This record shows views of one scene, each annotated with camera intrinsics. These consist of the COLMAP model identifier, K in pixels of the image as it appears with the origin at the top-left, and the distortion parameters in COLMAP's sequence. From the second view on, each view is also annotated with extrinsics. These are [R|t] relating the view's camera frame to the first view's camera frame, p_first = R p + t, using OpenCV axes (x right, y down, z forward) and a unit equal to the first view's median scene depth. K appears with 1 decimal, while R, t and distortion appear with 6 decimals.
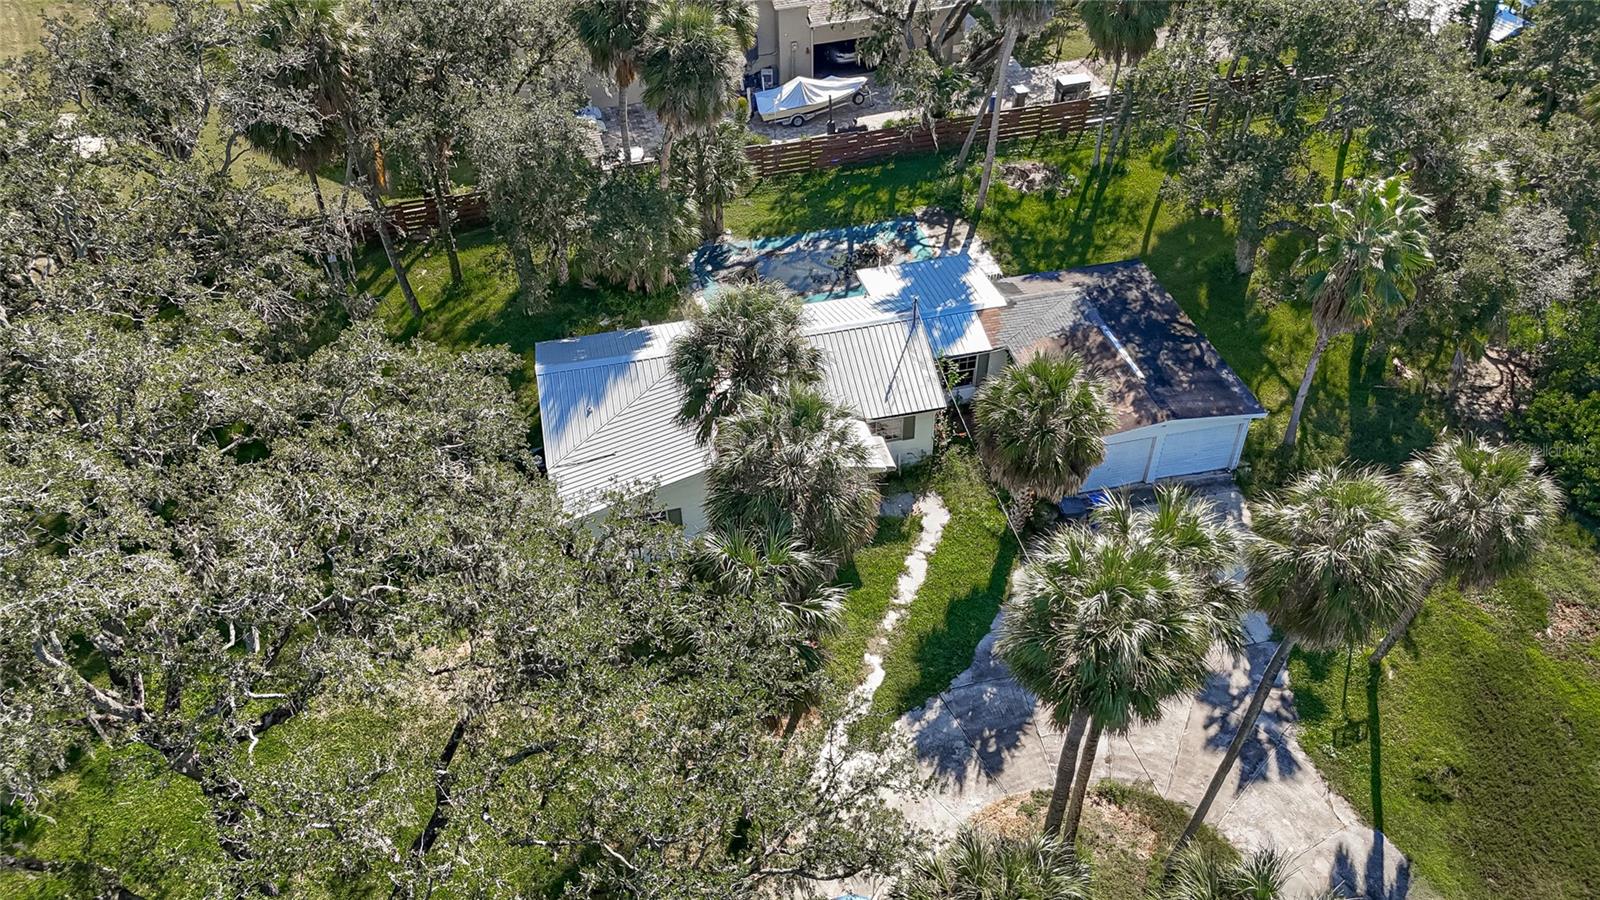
lens RADIAL K [[1177.8, 0, 804.0], [0, 1177.8, 457.7], [0, 0, 1]] dist [0.074905, -0.081332]
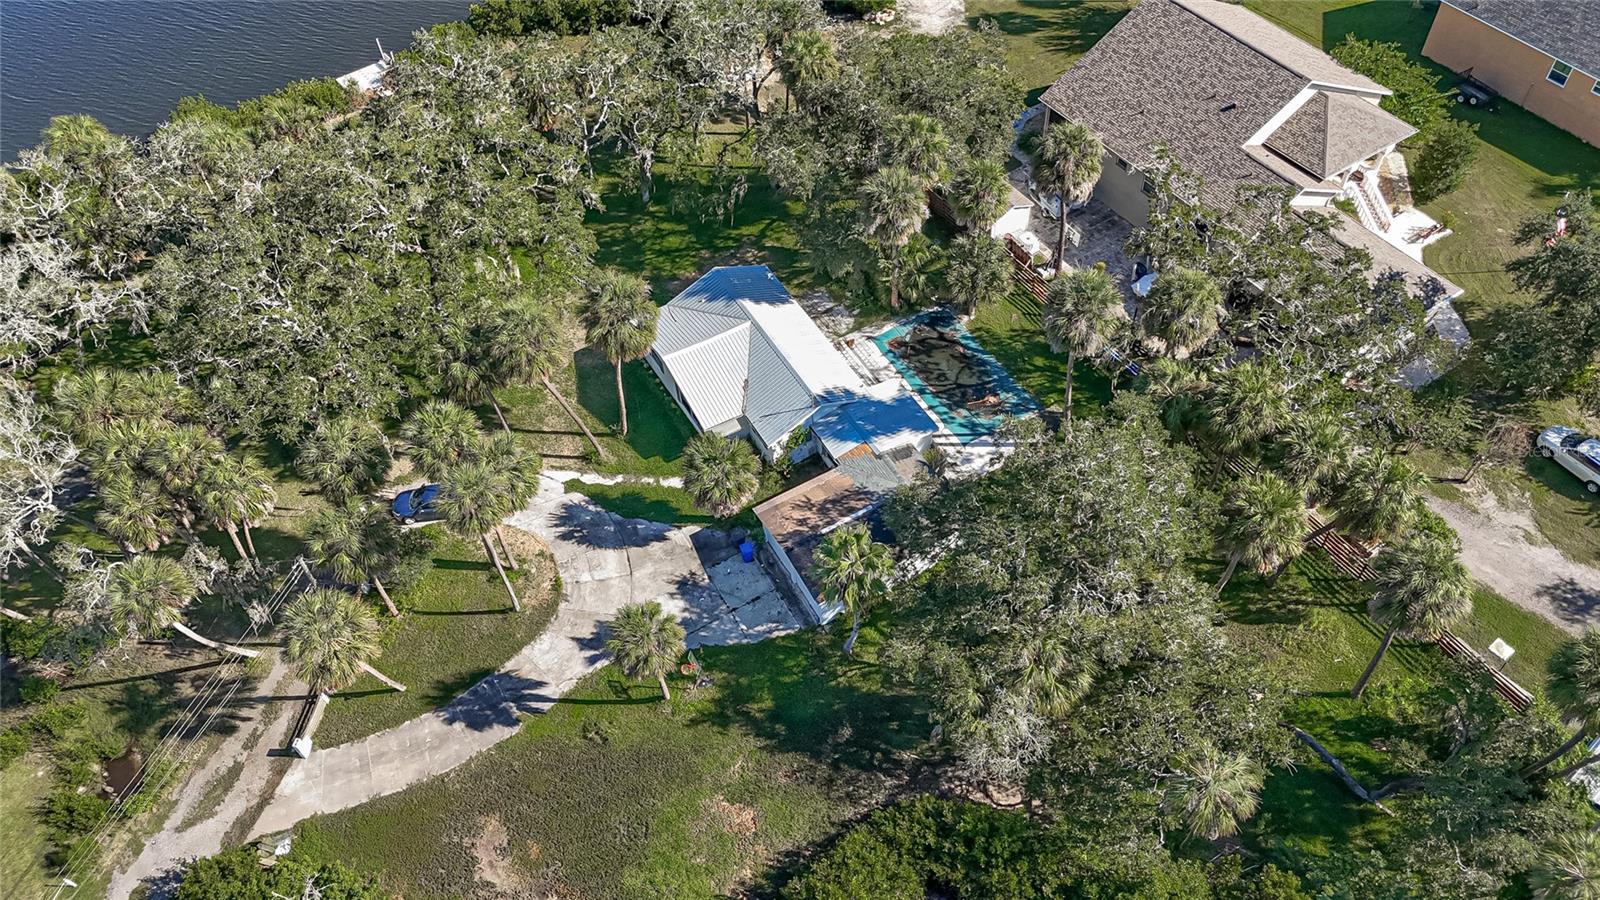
lens RADIAL K [[1177.8, 0, 802.3], [0, 1177.8, 454.6], [0, 0, 1]] dist [0.074905, -0.081332]
pose [[0.279228, 0.742391, -0.609005, 1.116164], [-0.611964, 0.626327, 0.482923, -0.837485], [0.739954, 0.237844, 0.629204, 0.001878]]
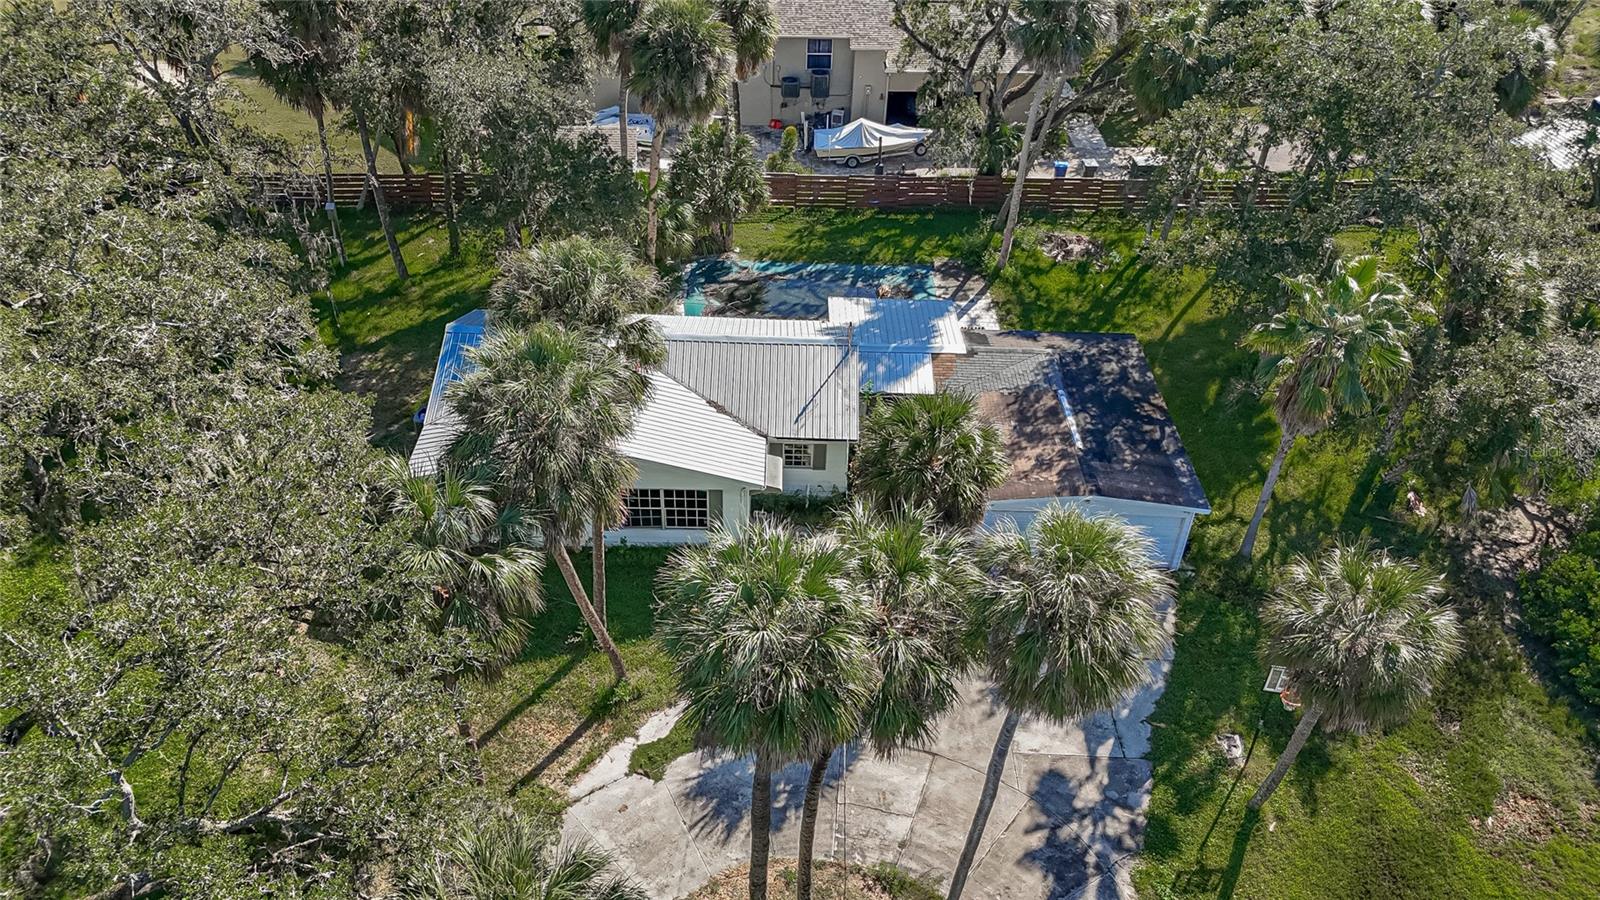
lens RADIAL K [[1177.8, 0, 803.9], [0, 1177.8, 458.5], [0, 0, 1]] dist [0.074905, -0.081332]
pose [[0.973000, 0.176716, -0.148470, 0.213300], [-0.187861, 0.980067, -0.064625, 0.037330], [0.134090, 0.090771, 0.986803, 0.084663]]
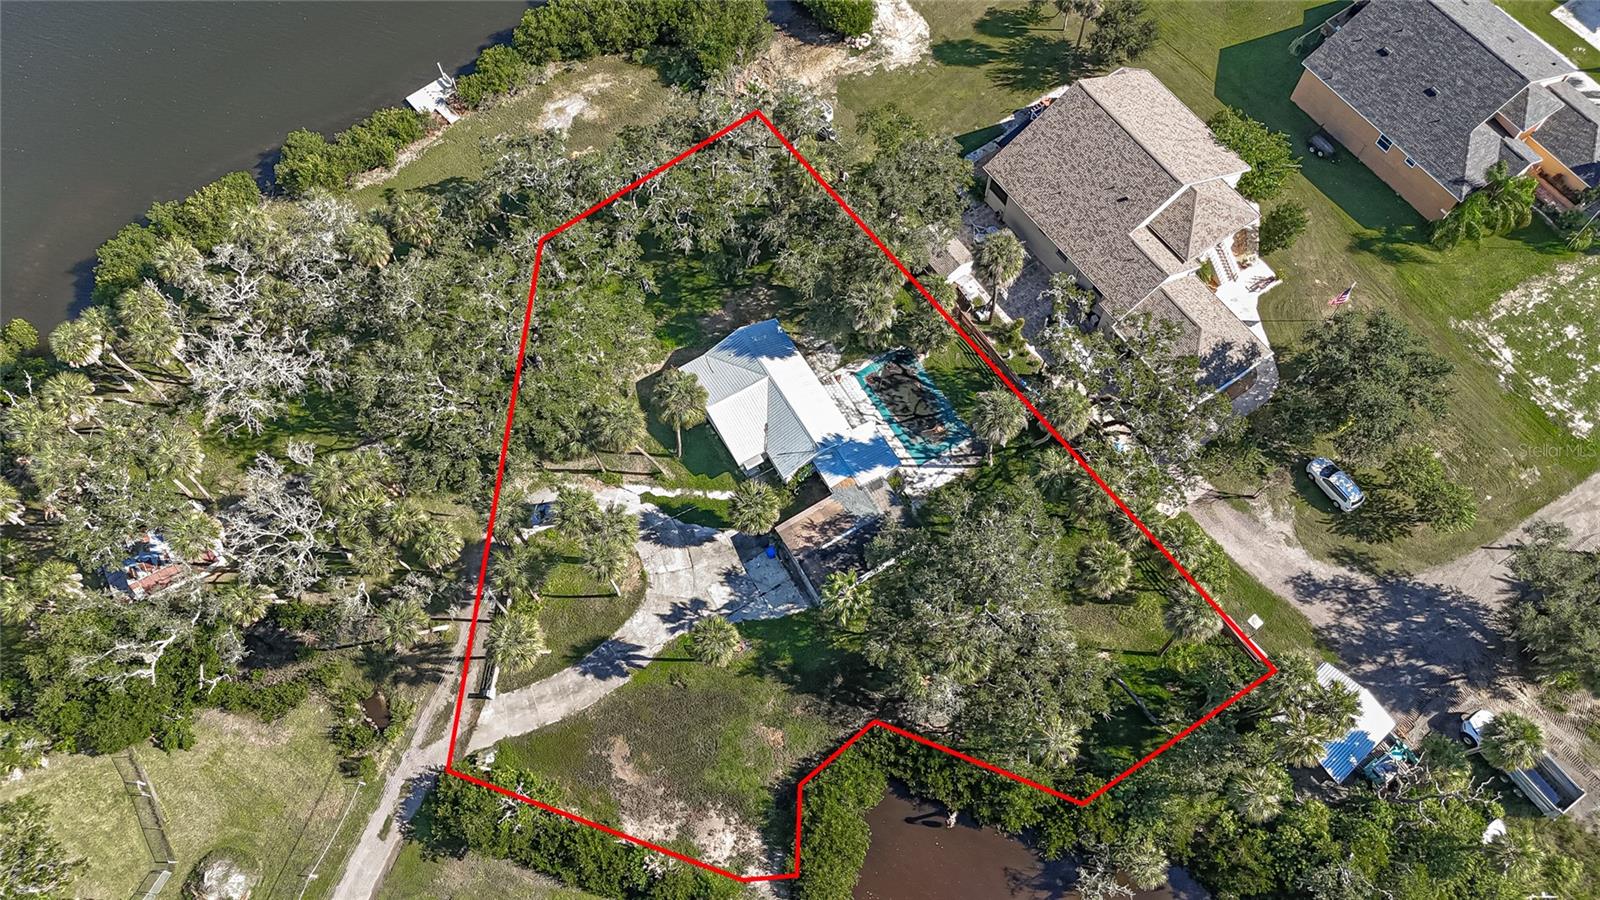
lens RADIAL K [[1177.8, 0, 801.9], [0, 1177.8, 453.4], [0, 0, 1]] dist [0.074905, -0.081332]
pose [[0.301259, 0.867464, -0.395916, 1.003645], [-0.627069, 0.493025, 0.603085, -1.484565], [0.718351, 0.066582, 0.692487, -0.607241]]
